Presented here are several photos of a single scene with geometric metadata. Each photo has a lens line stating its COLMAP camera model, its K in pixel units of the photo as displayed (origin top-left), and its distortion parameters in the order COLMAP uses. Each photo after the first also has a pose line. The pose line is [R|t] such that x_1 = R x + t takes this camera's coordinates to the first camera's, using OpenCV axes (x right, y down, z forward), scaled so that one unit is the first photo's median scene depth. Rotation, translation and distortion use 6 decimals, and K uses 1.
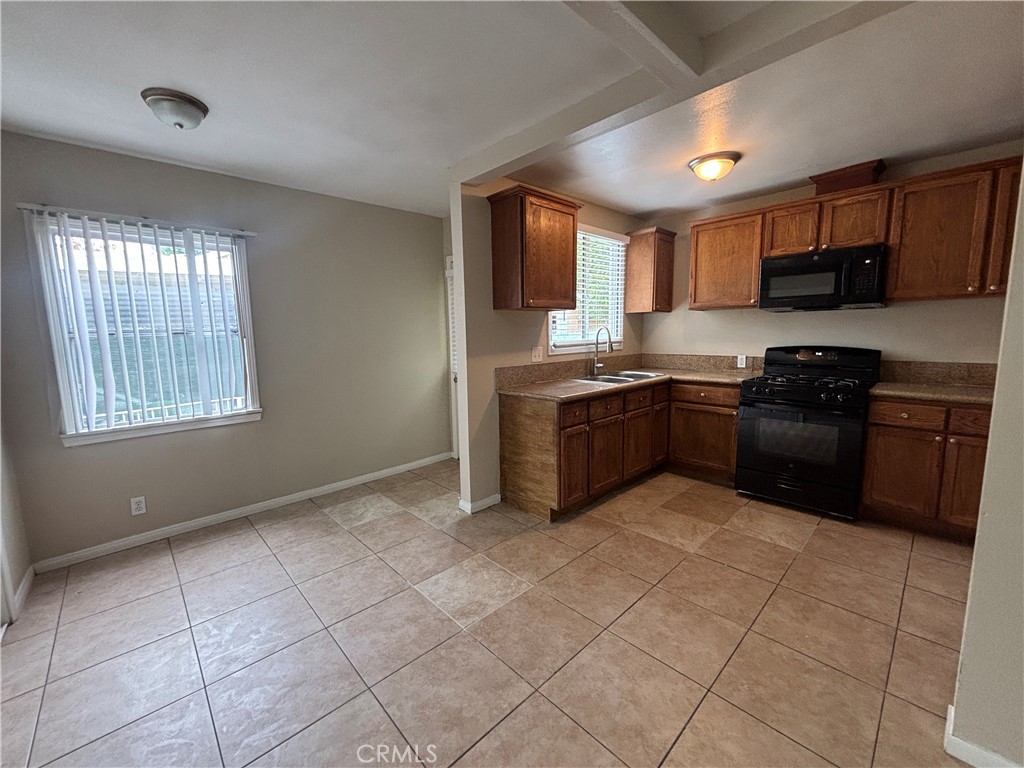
lens RADIAL K [[412.2, 0, 511.9], [0, 412.2, 382.3], [0, 0, 1]] dist [0.001677, -0.000481]
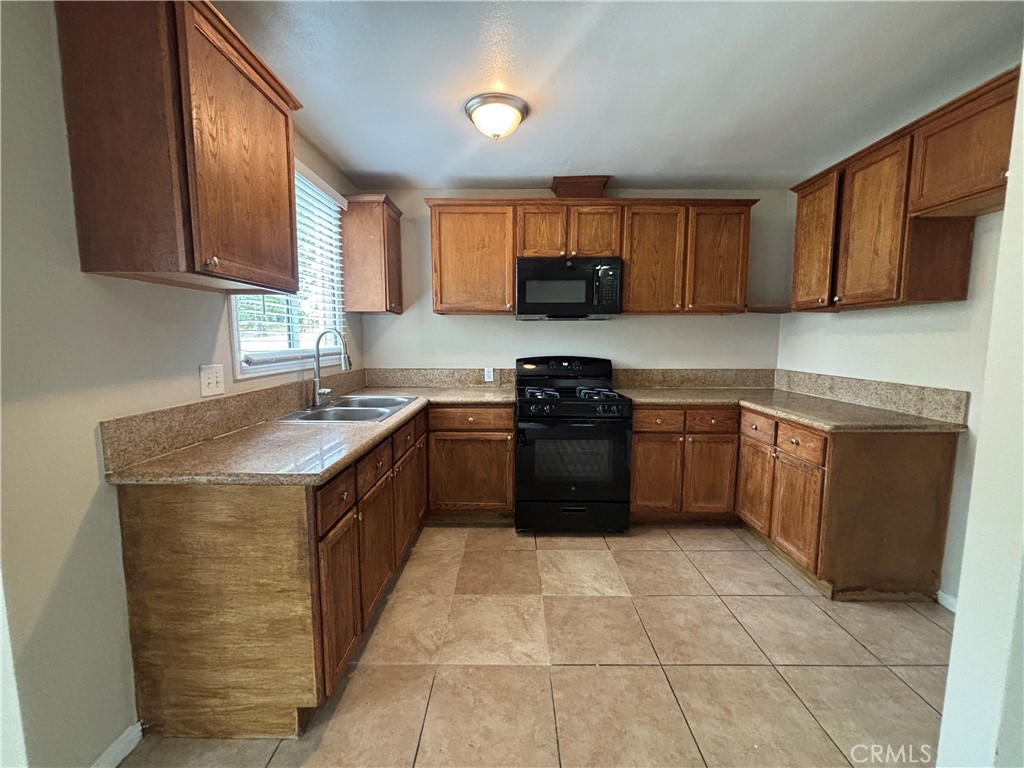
lens RADIAL K [[413.3, 0, 513.0], [0, 413.3, 382.4], [0, 0, 1]] dist [0.000278, -0.000390]
pose [[0.688824, -0.058141, 0.722594, -0.052361], [0.075548, 0.997108, 0.008212, -0.046391], [-0.720982, 0.048934, 0.691224, 0.446894]]
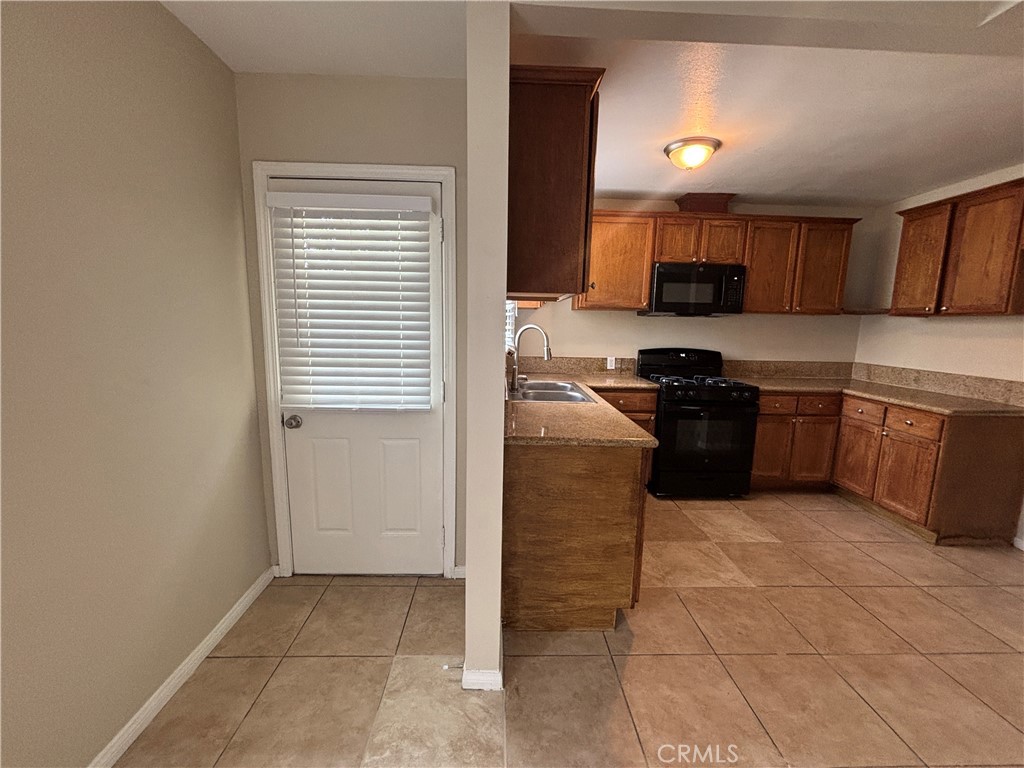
lens RADIAL K [[412.7, 0, 512.0], [0, 412.7, 384.0], [0, 0, 1]] dist [-0.000994, 0.000420]
pose [[0.662144, -0.080829, 0.745004, -0.440106], [0.059533, 0.996698, 0.055225, -0.086564], [-0.747008, 0.007786, 0.664770, 0.641826]]
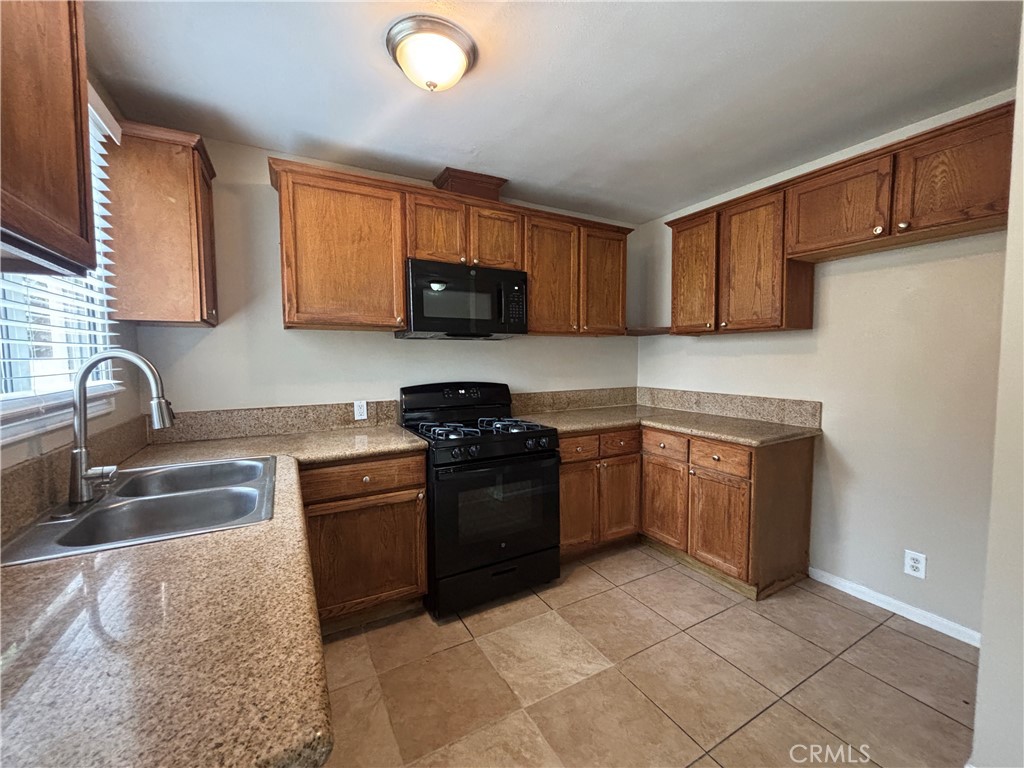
lens RADIAL K [[413.3, 0, 513.0], [0, 413.3, 382.4], [0, 0, 1]] dist [0.000278, -0.000390]
pose [[0.245628, -0.044164, 0.968358, -0.021967], [0.120226, 0.992637, 0.014775, -0.093443], [-0.961880, 0.112792, 0.249129, 0.745901]]
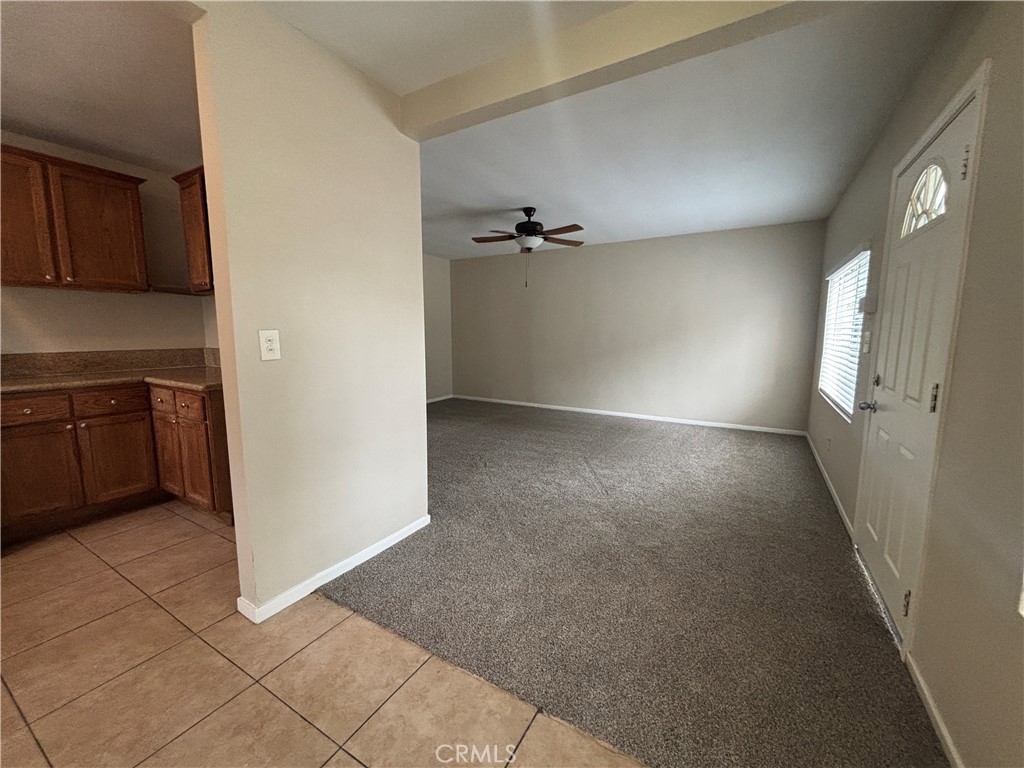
lens RADIAL K [[412.2, 0, 511.9], [0, 412.2, 382.3], [0, 0, 1]] dist [0.001677, -0.000481]
pose [[-0.277543, -0.101159, 0.955373, -0.156354], [0.121083, 0.982828, 0.139241, 0.018194], [-0.953052, 0.154325, -0.260528, 0.186339]]
